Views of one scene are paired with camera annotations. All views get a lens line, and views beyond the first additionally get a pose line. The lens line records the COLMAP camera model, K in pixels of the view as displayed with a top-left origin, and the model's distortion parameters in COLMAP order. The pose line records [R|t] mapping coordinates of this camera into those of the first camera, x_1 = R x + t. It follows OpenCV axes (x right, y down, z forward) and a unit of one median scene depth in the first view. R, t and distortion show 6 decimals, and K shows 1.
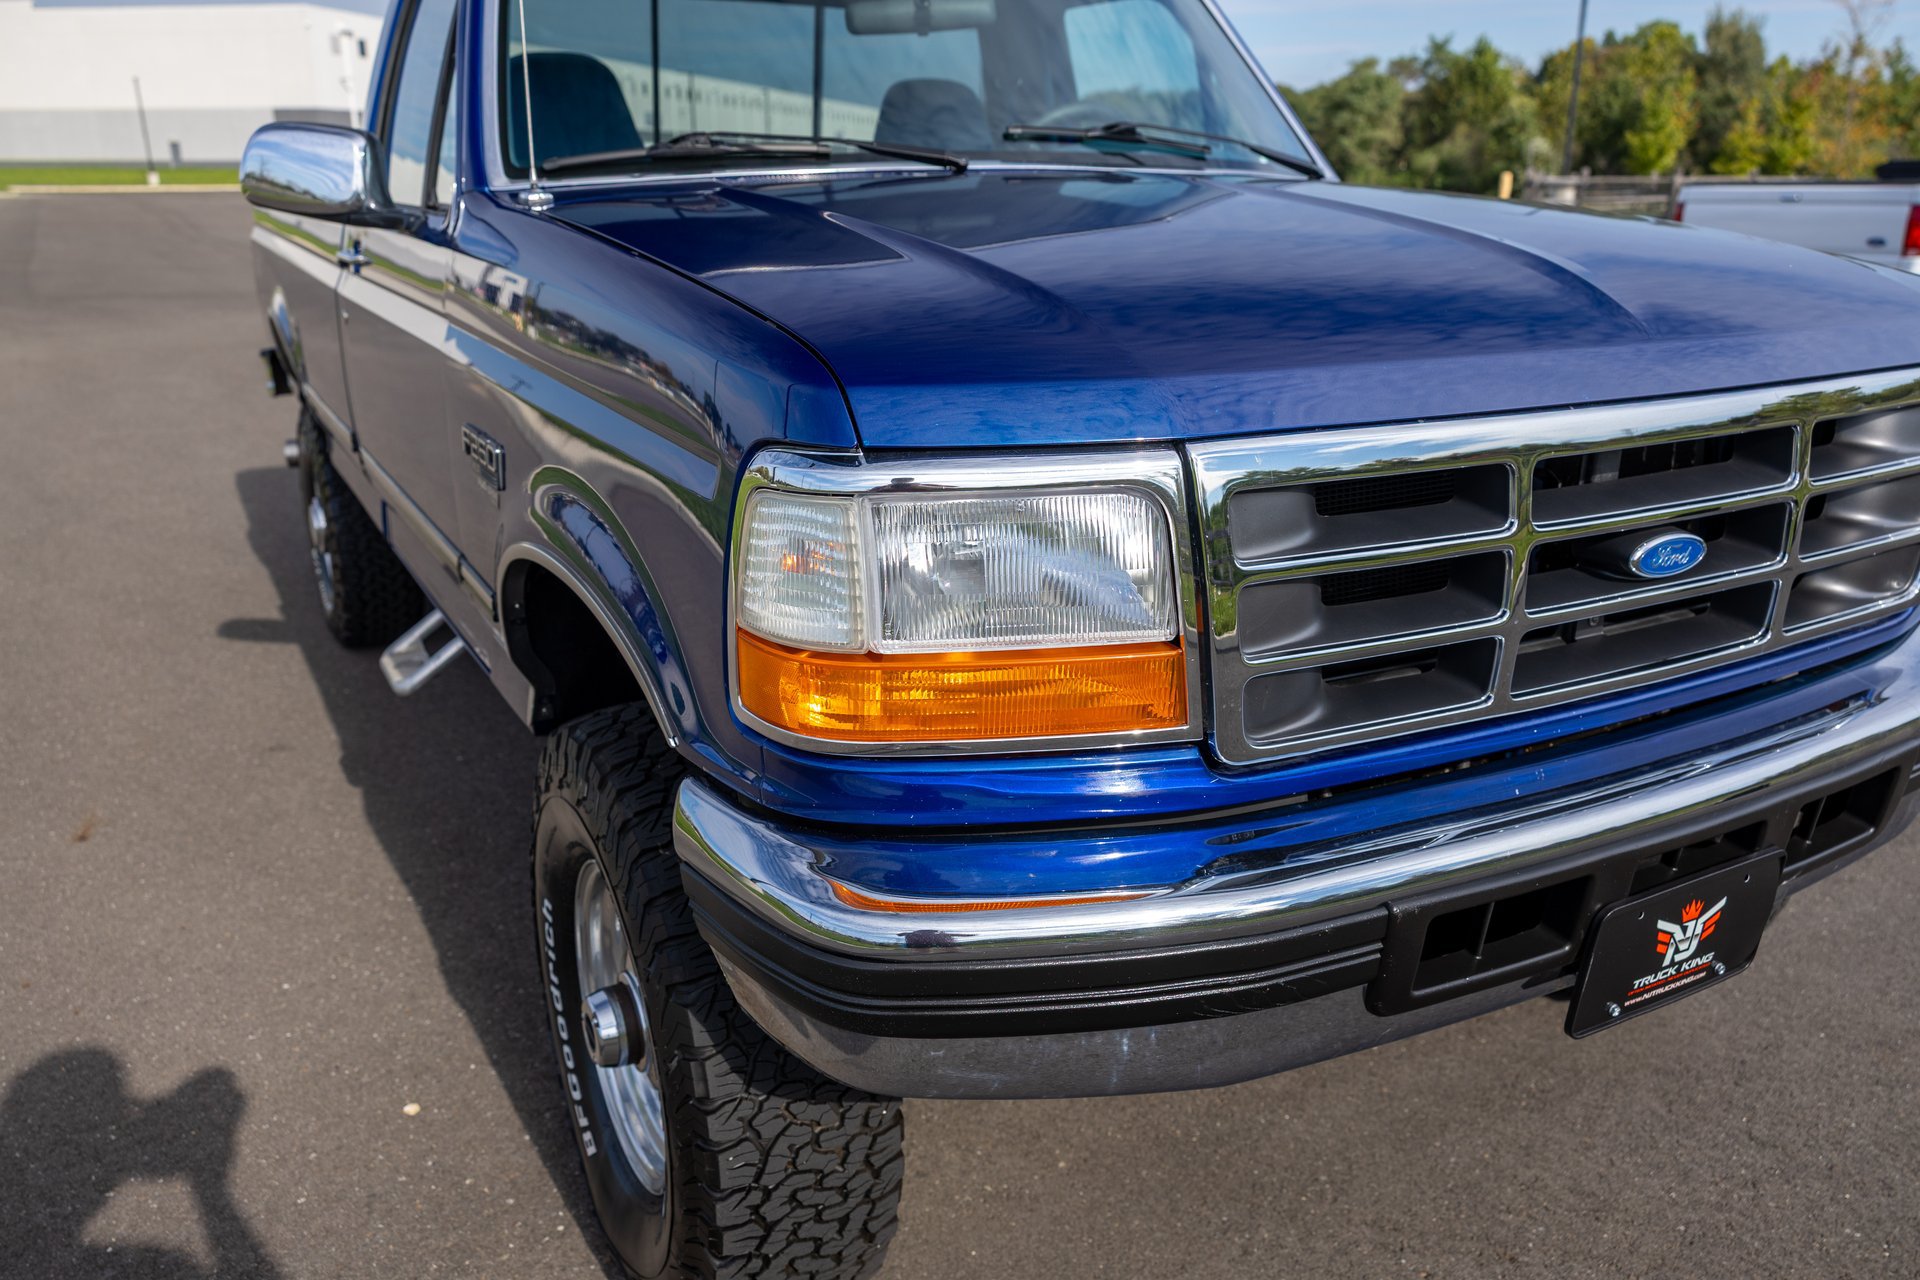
lens RADIAL K [[1476.7, 0, 960.0], [0, 1476.7, 640.0], [0, 0, 1]] dist [-0.001097, 0.002455]
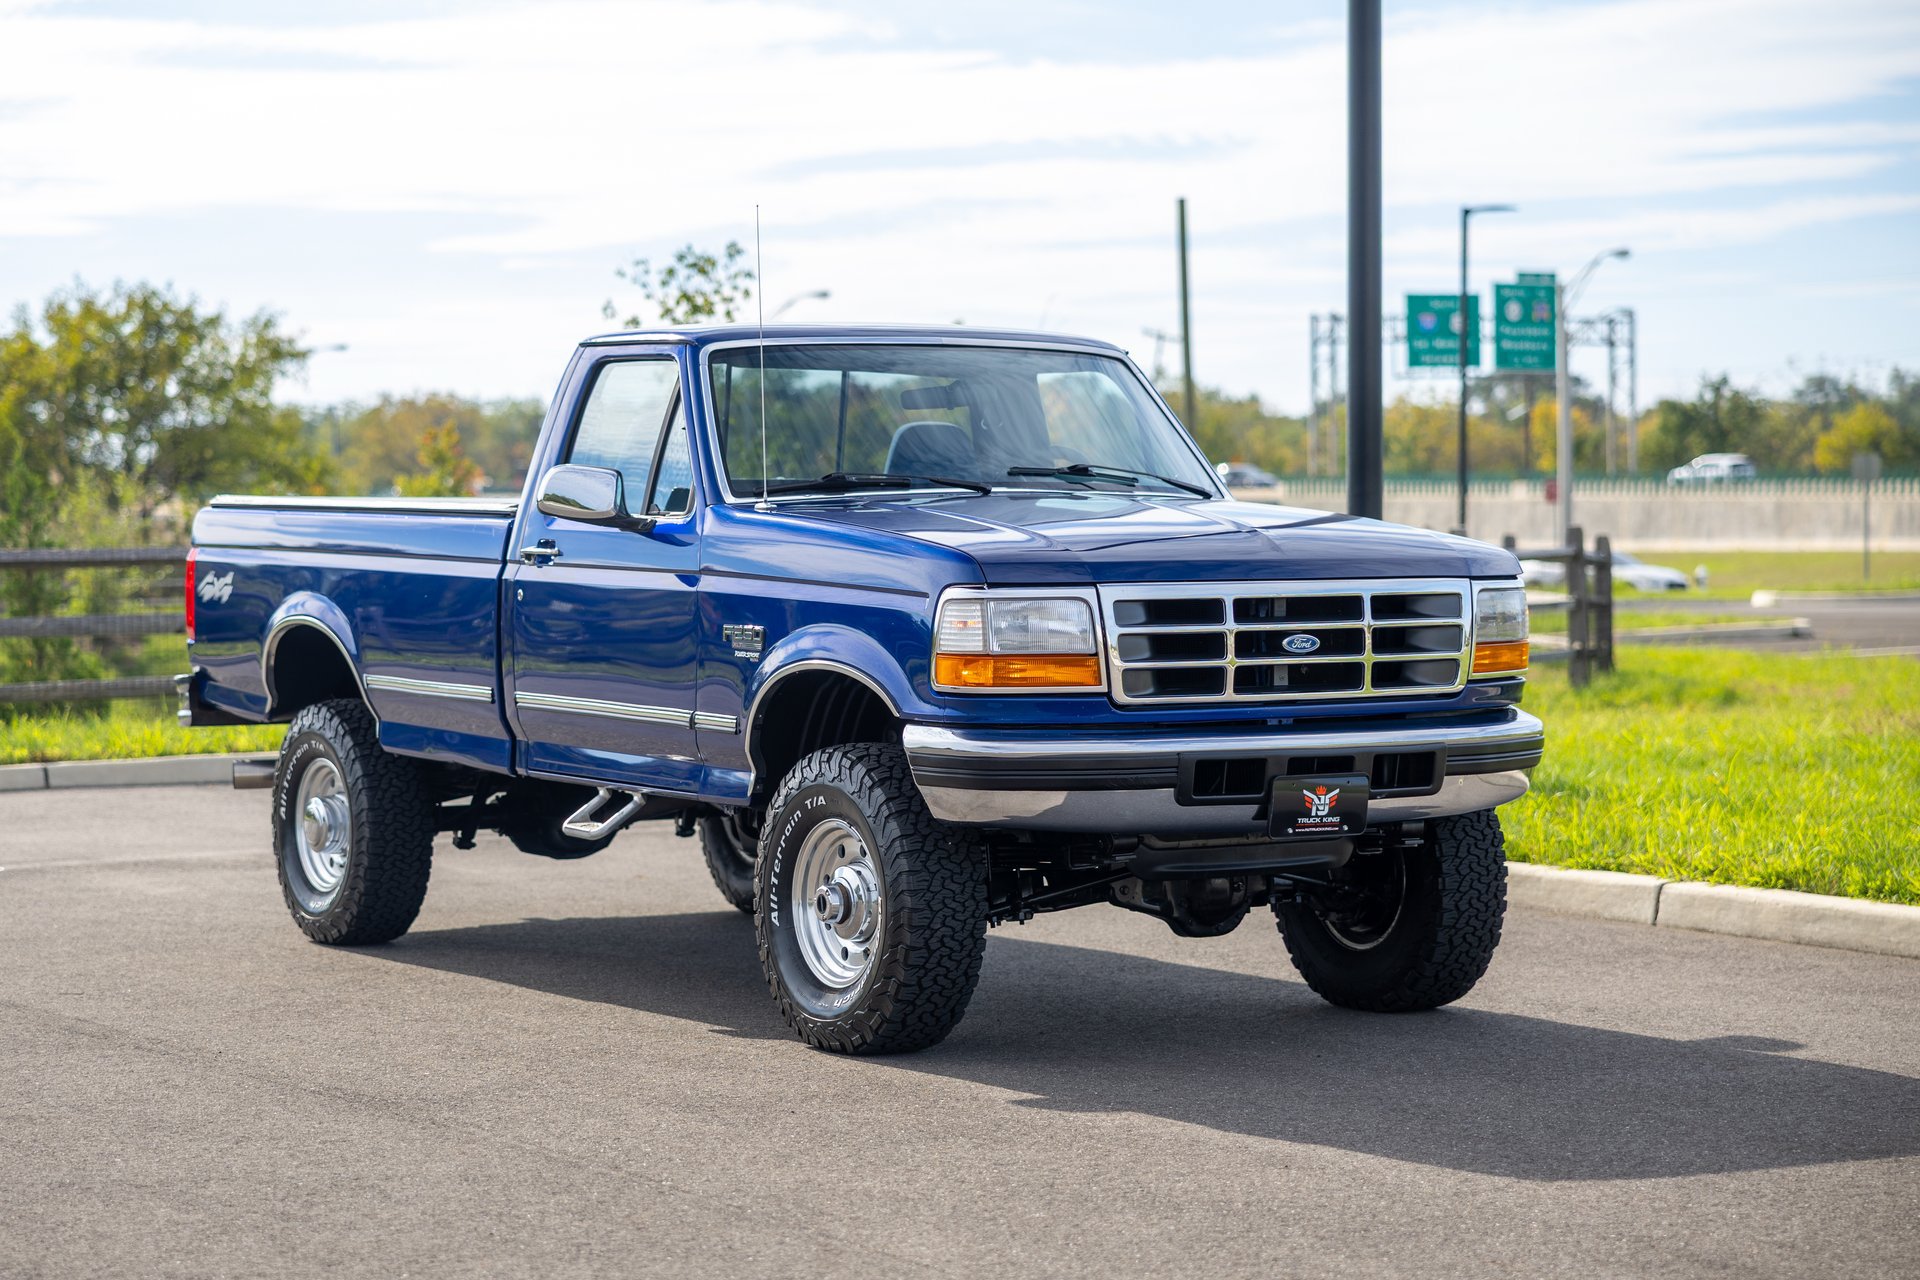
lens RADIAL K [[4117.9, 0, 1121.1], [0, 4117.9, 642.2], [0, 0, 1]] dist [0.024566, 0.052664]
pose [[0.994976, -0.005895, 0.099938, -0.483696], [0.032364, 0.963600, -0.265383, 1.694171], [-0.094736, 0.267284, 0.958950, -5.365284]]
